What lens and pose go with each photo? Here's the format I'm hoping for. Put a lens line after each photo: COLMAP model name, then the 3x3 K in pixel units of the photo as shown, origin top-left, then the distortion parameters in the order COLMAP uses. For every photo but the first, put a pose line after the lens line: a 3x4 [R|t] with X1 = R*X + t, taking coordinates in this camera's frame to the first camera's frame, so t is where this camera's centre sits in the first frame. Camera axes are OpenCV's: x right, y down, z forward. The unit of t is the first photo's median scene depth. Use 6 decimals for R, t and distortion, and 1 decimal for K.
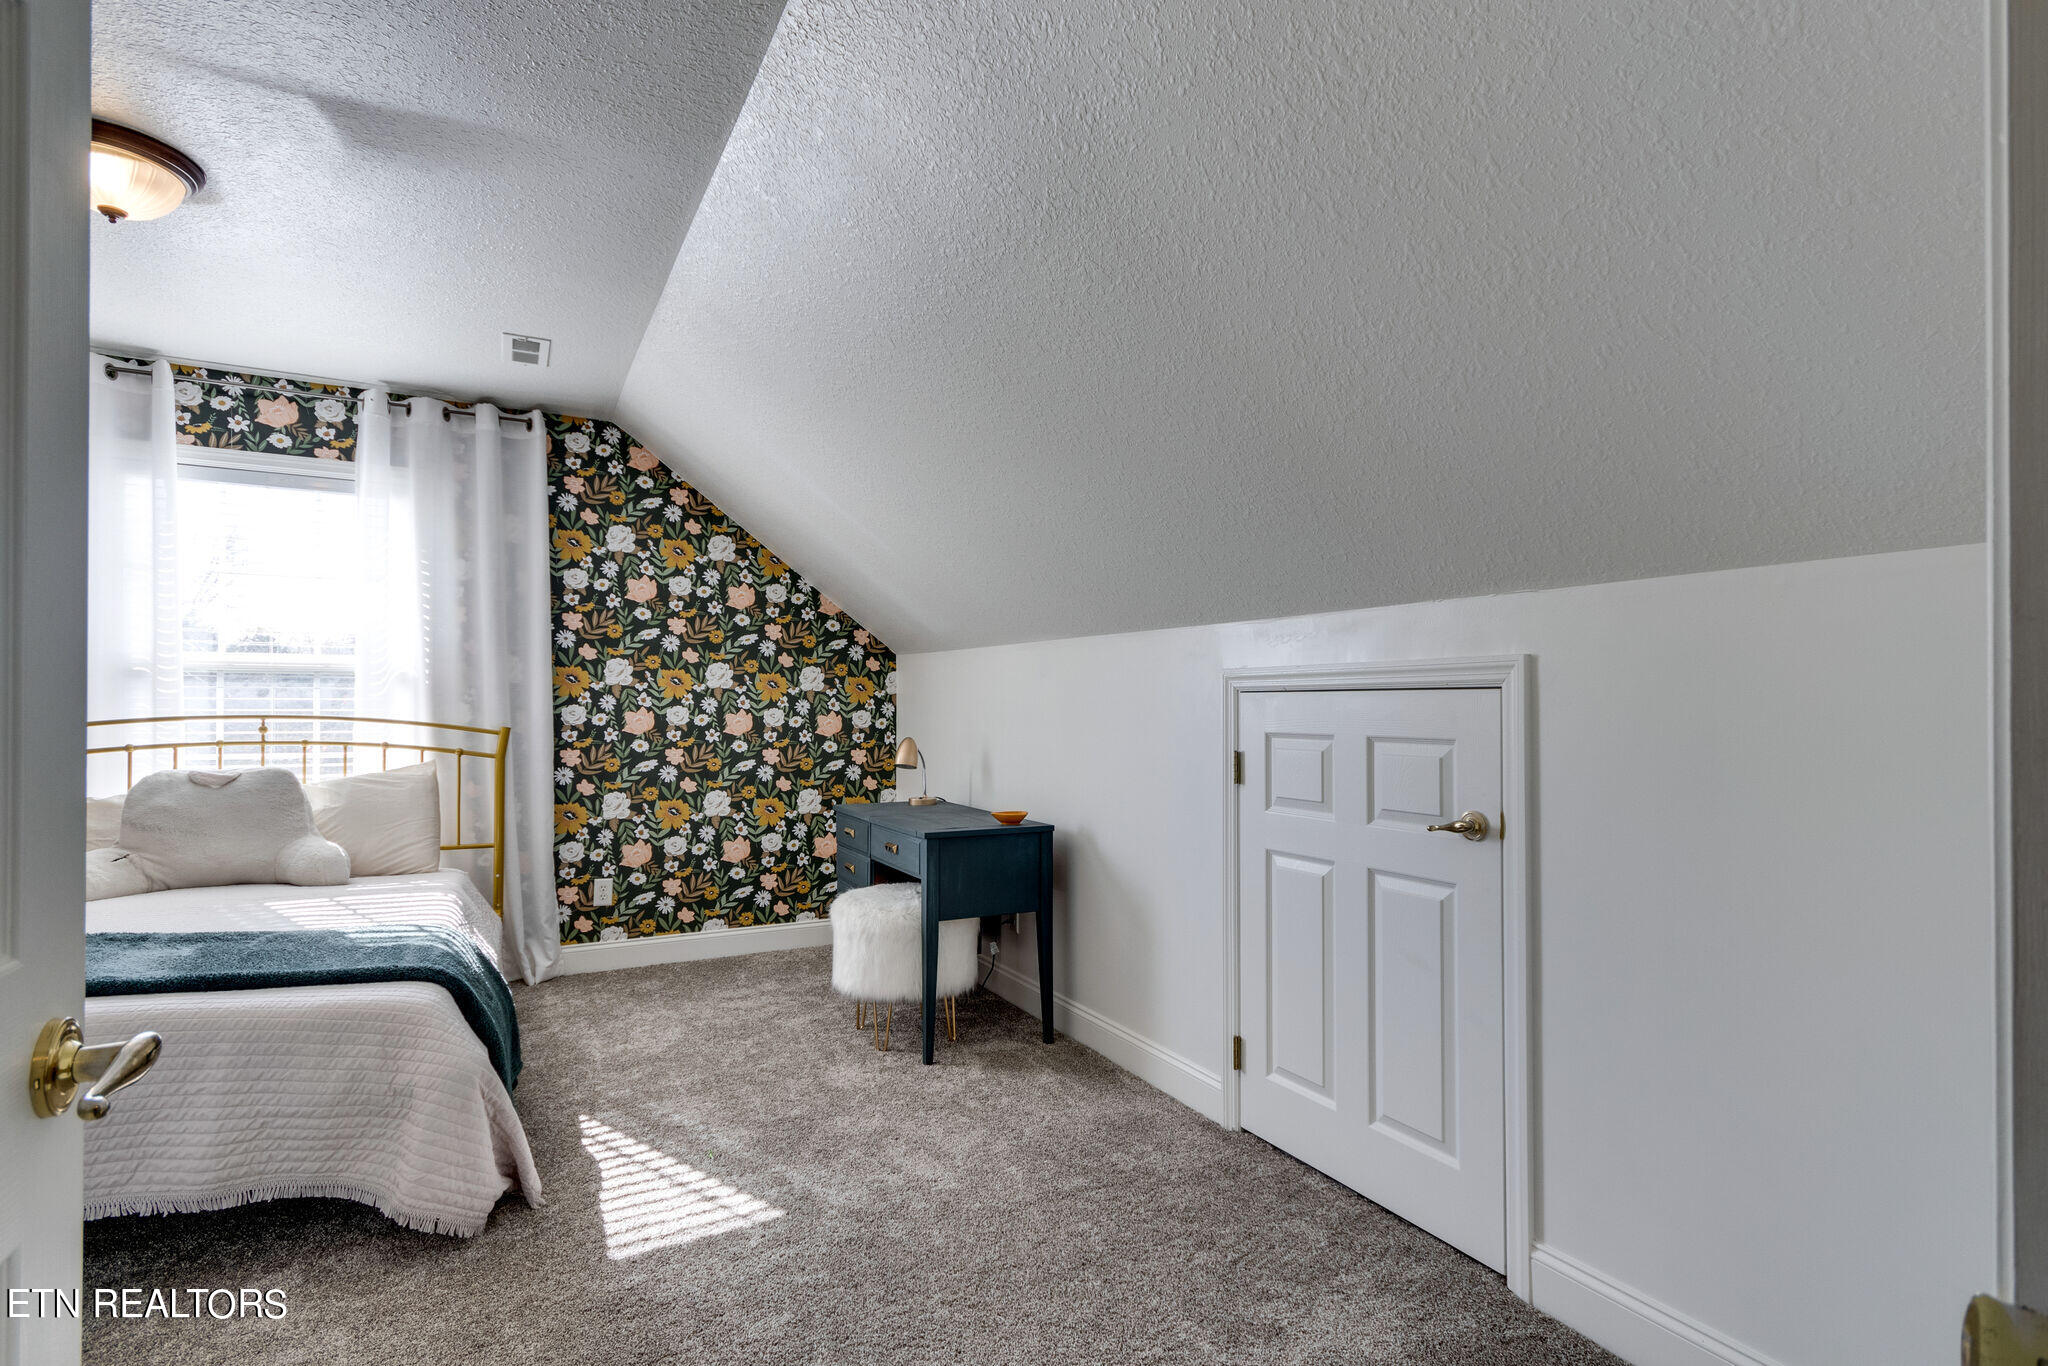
lens RADIAL K [[991.3, 0, 1025.9], [0, 991.3, 688.9], [0, 0, 1]] dist [0.003509, -0.000924]
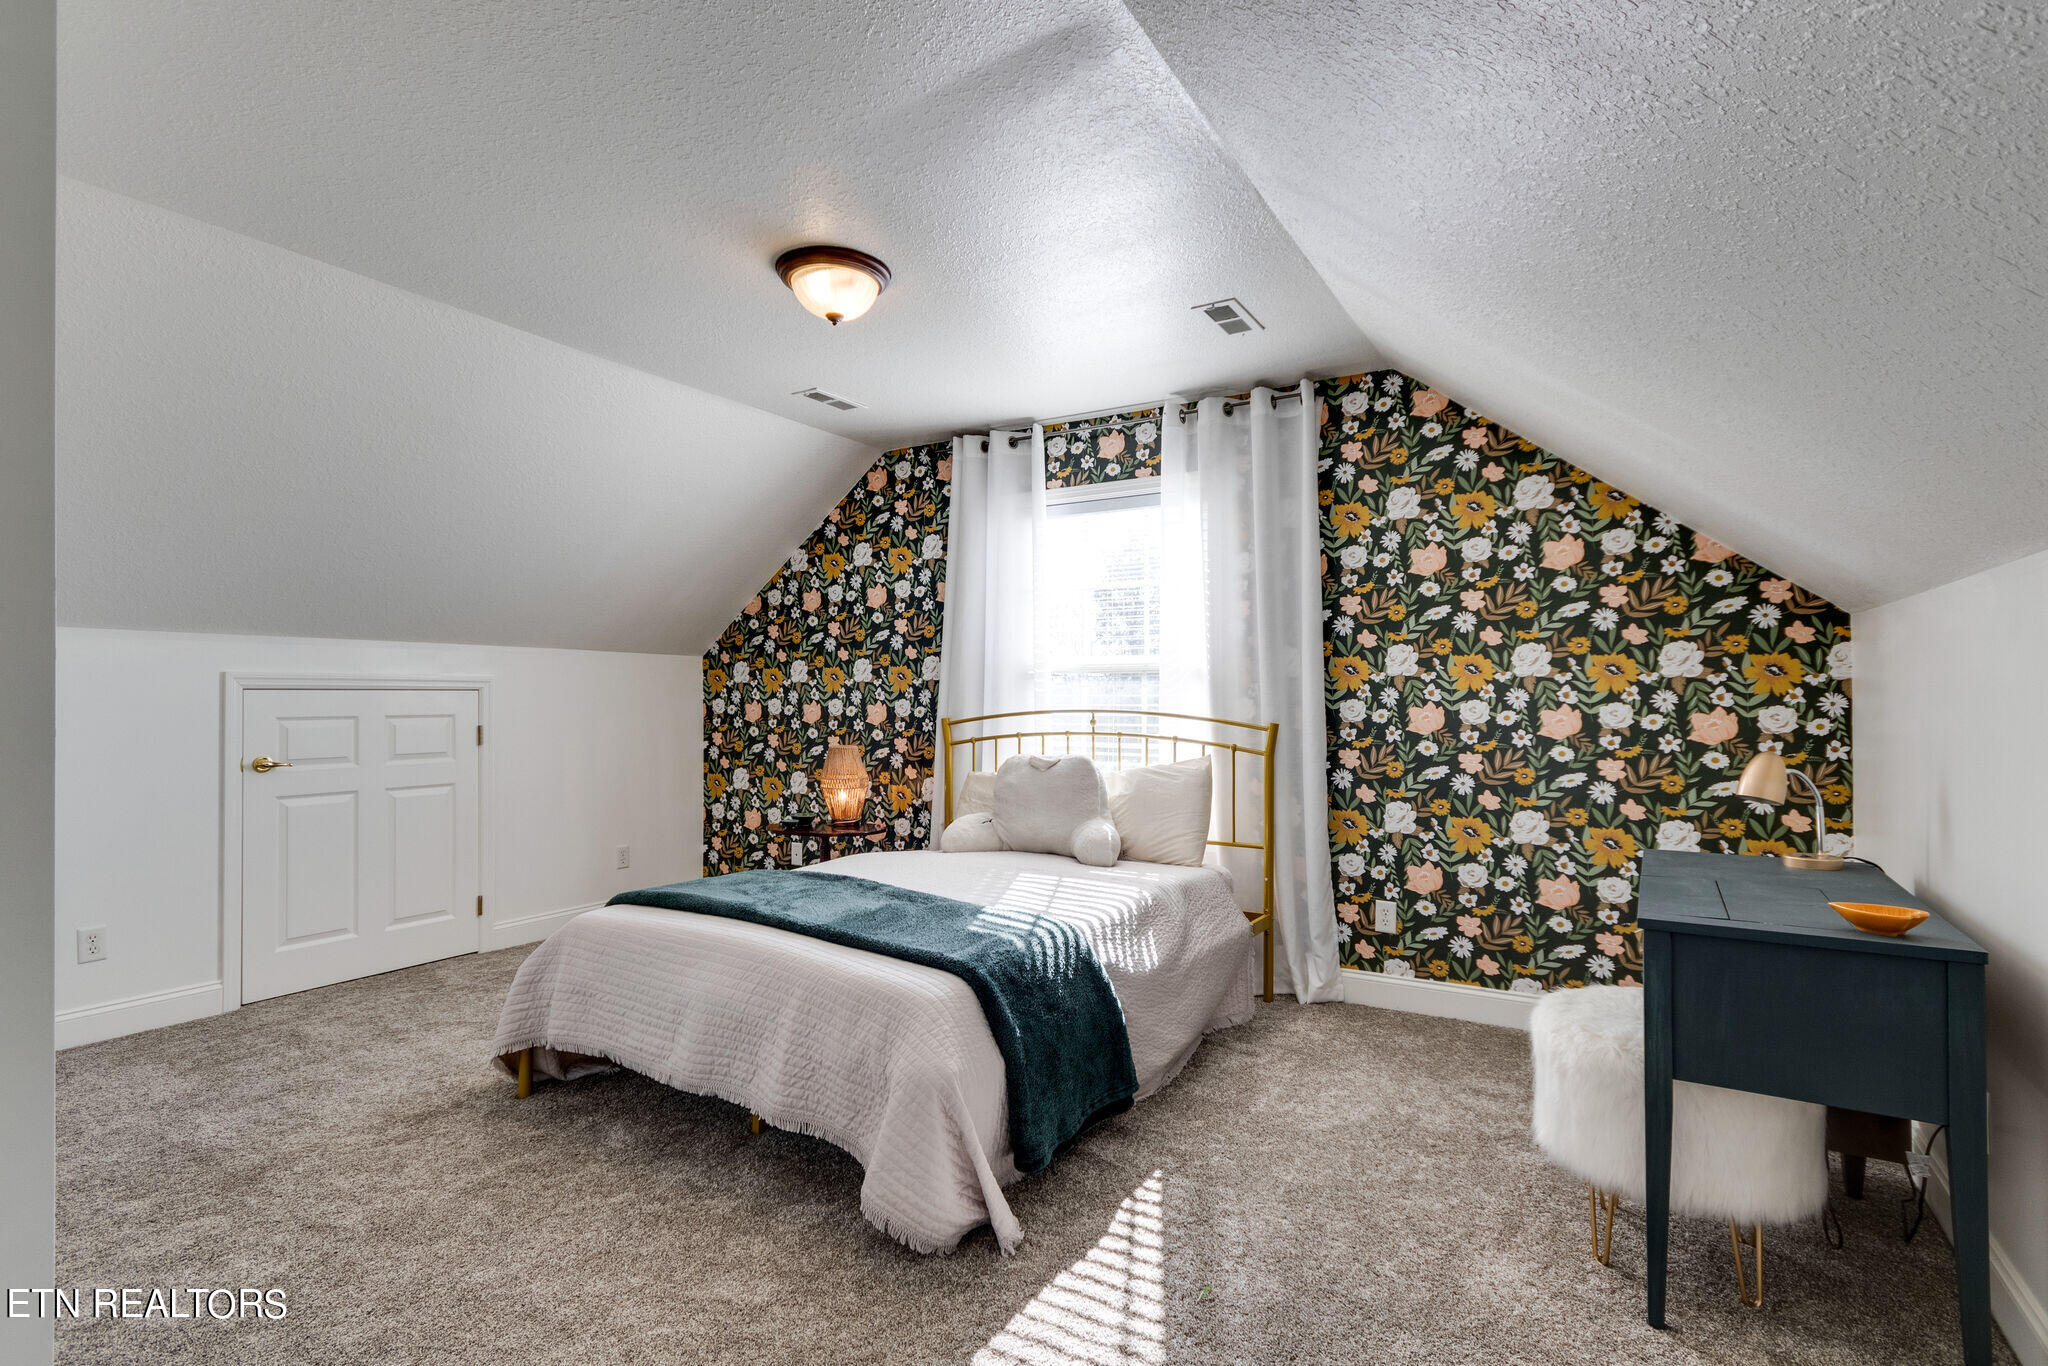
lens RADIAL K [[991.3, 0, 1021.7], [0, 991.3, 687.9], [0, 0, 1]] dist [0.003509, -0.000924]
pose [[0.507166, -0.015039, -0.861717, 0.160081], [0.018577, 0.999806, -0.006516, 0.006063], [0.861648, -0.012703, 0.507347, 0.296528]]
